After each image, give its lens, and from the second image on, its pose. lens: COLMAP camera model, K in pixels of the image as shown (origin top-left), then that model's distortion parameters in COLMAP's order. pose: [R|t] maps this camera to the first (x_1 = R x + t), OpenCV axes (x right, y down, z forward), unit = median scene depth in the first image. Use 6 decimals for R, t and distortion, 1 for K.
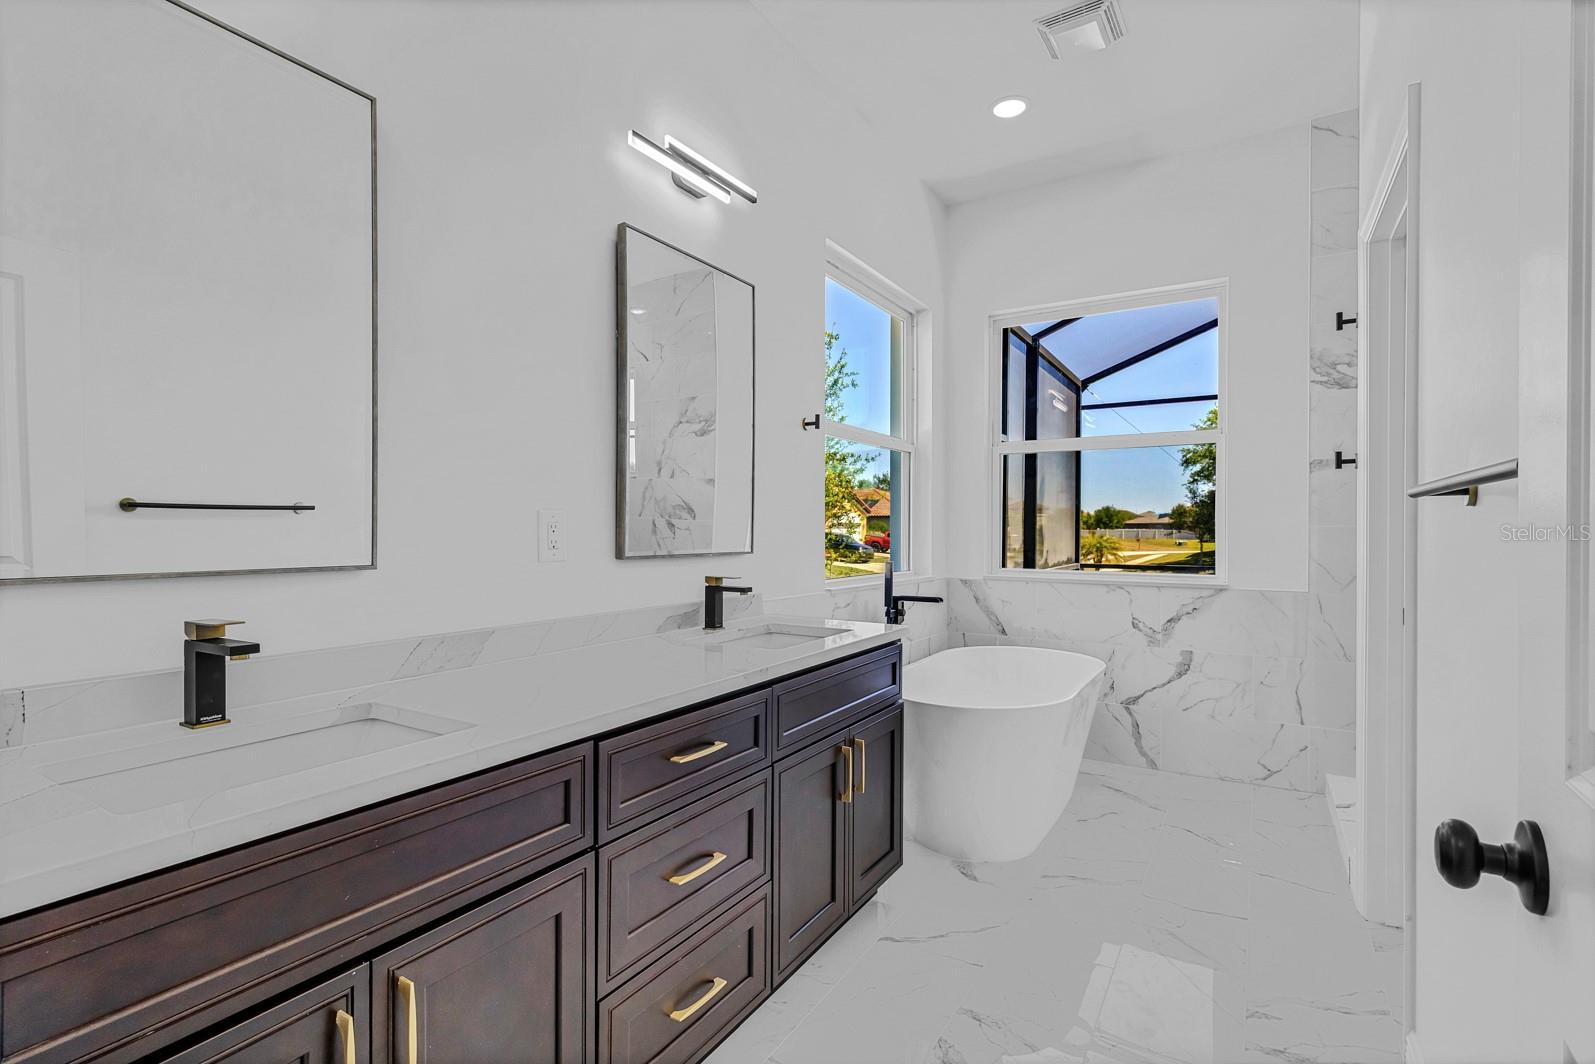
lens RADIAL K [[755.5, 0, 797.5], [0, 755.5, 532.0], [0, 0, 1]] dist [-0.004256, -0.000133]
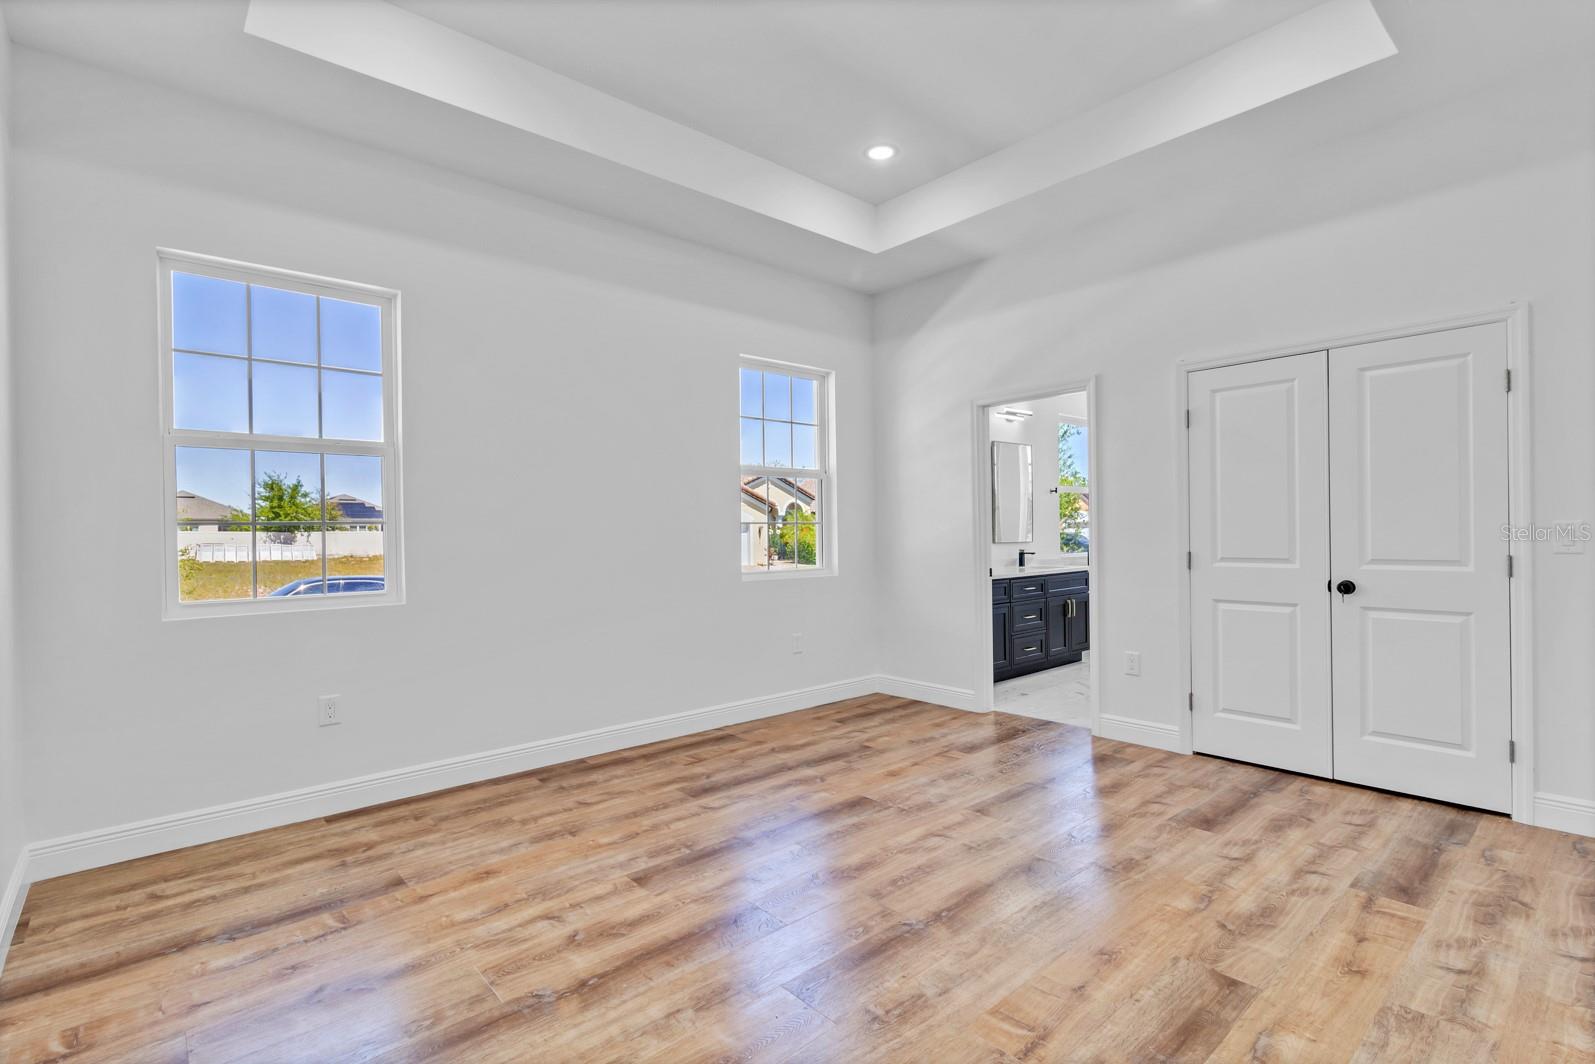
lens RADIAL K [[755.5, 0, 797.5], [0, 755.5, 532.0], [0, 0, 1]] dist [-0.004256, -0.000133]
pose [[0.956146, -0.016346, -0.292433, -0.048612], [0.015241, 0.999866, -0.006057, -0.003620], [0.292493, 0.001334, 0.956267, -1.259593]]
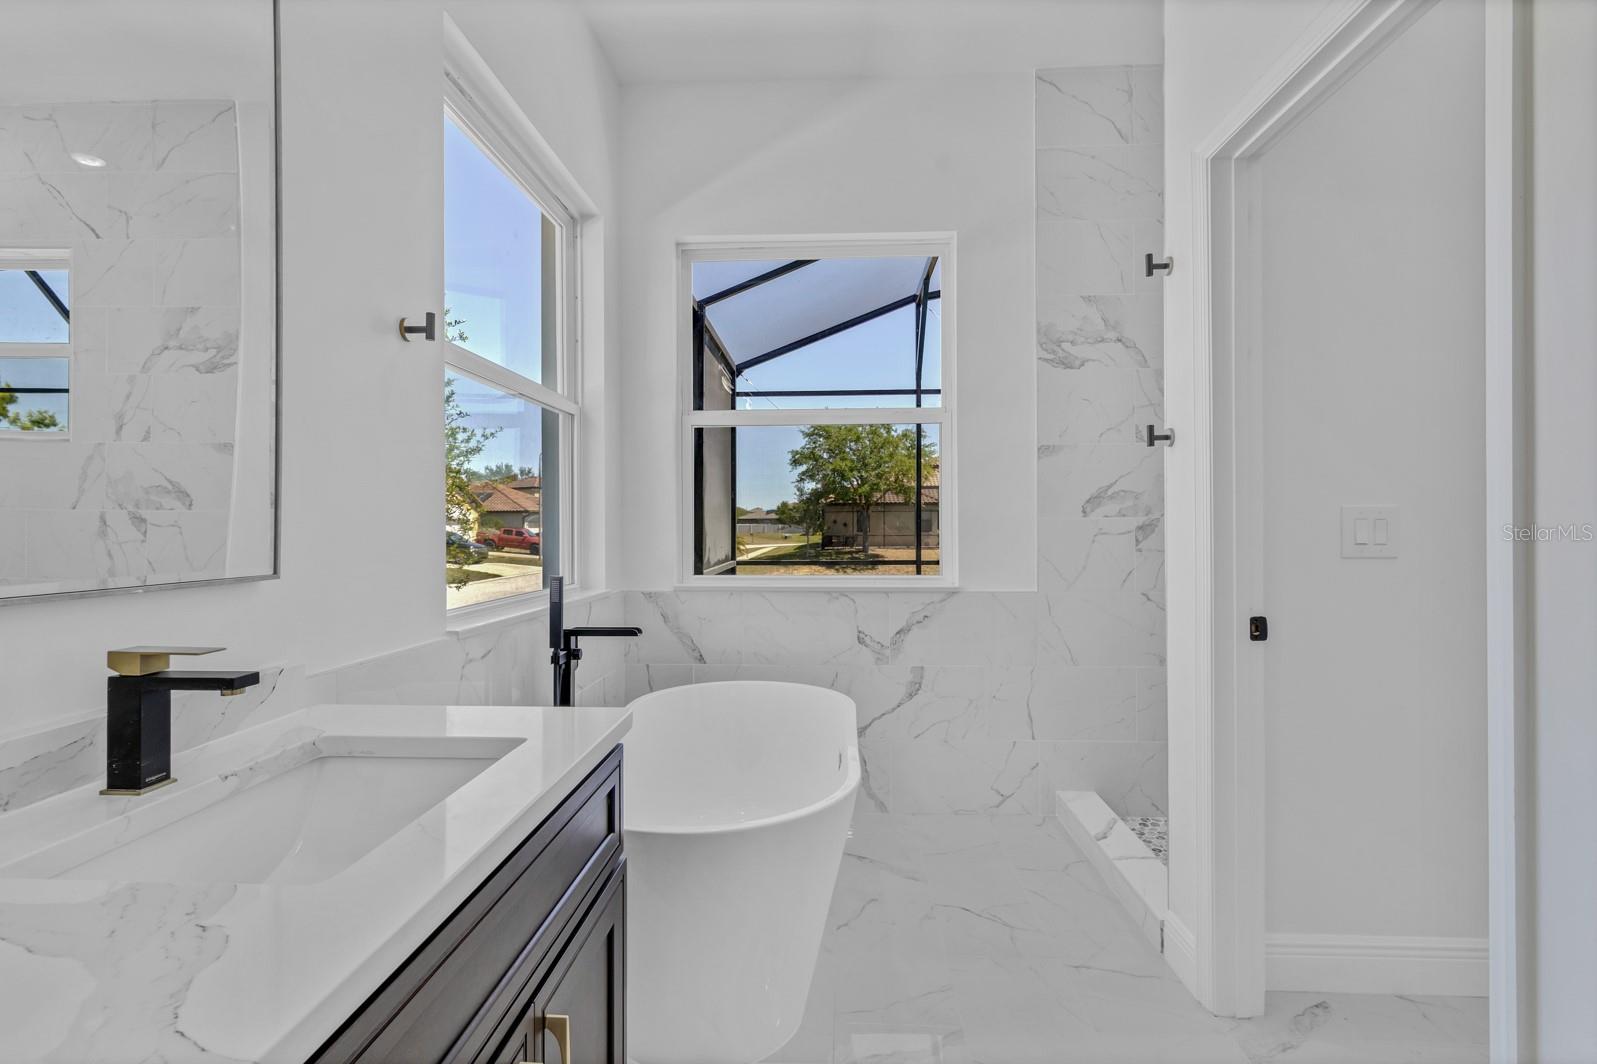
lens RADIAL K [[748.7, 0, 801.8], [0, 748.7, 526.8], [0, 0, 1]] dist [-0.000648, 0.000839]
pose [[0.876794, -0.006498, 0.480822, 0.000533], [0.007071, 0.999975, 0.000618, -0.000438], [-0.480814, 0.002858, 0.876818, 0.285403]]
